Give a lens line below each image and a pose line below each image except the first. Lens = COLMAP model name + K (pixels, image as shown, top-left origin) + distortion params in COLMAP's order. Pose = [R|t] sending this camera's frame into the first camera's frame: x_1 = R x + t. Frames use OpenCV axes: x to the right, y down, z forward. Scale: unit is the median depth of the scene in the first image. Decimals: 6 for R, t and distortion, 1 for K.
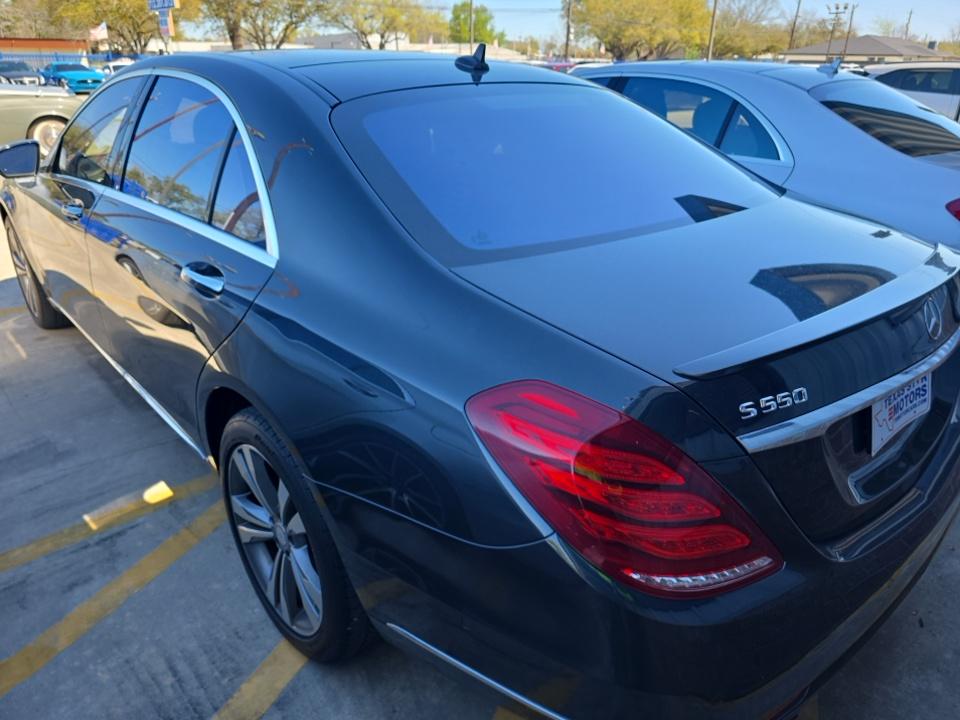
lens RADIAL K [[631.5, 0, 479.1], [0, 631.5, 373.4], [0, 0, 1]] dist [0.044112, -0.047189]
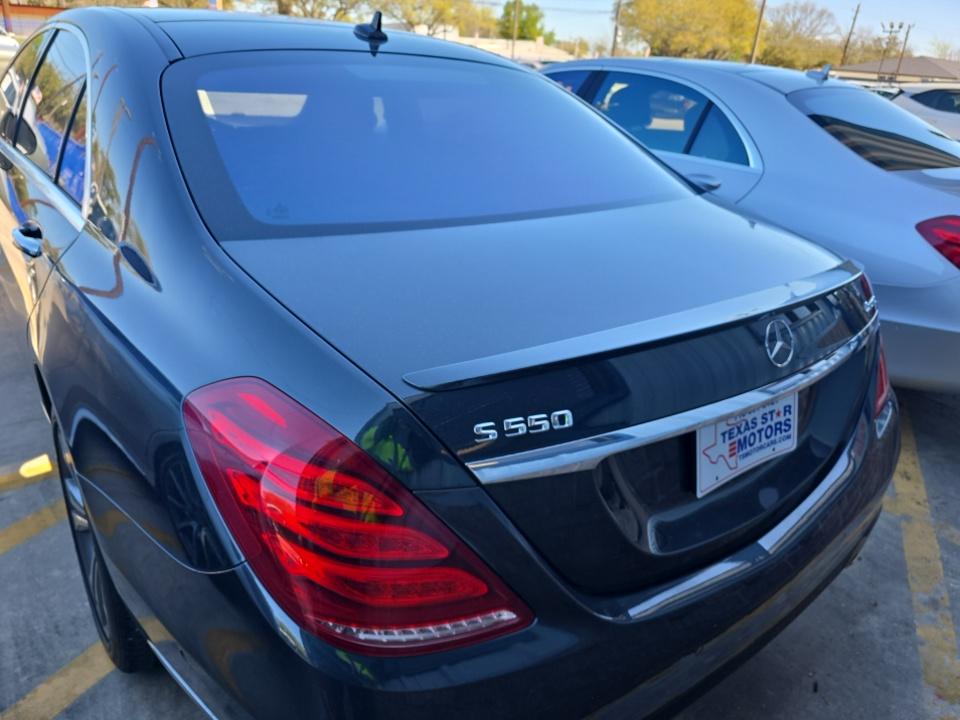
lens RADIAL K [[635.7, 0, 480.0], [0, 635.7, 360.0], [0, 0, 1]] dist [0.044479, -0.046215]
pose [[0.996325, 0.078168, -0.035029, 0.194285], [-0.078665, 0.996816, -0.013045, -0.011189], [0.033898, 0.015752, 0.999301, 0.073283]]
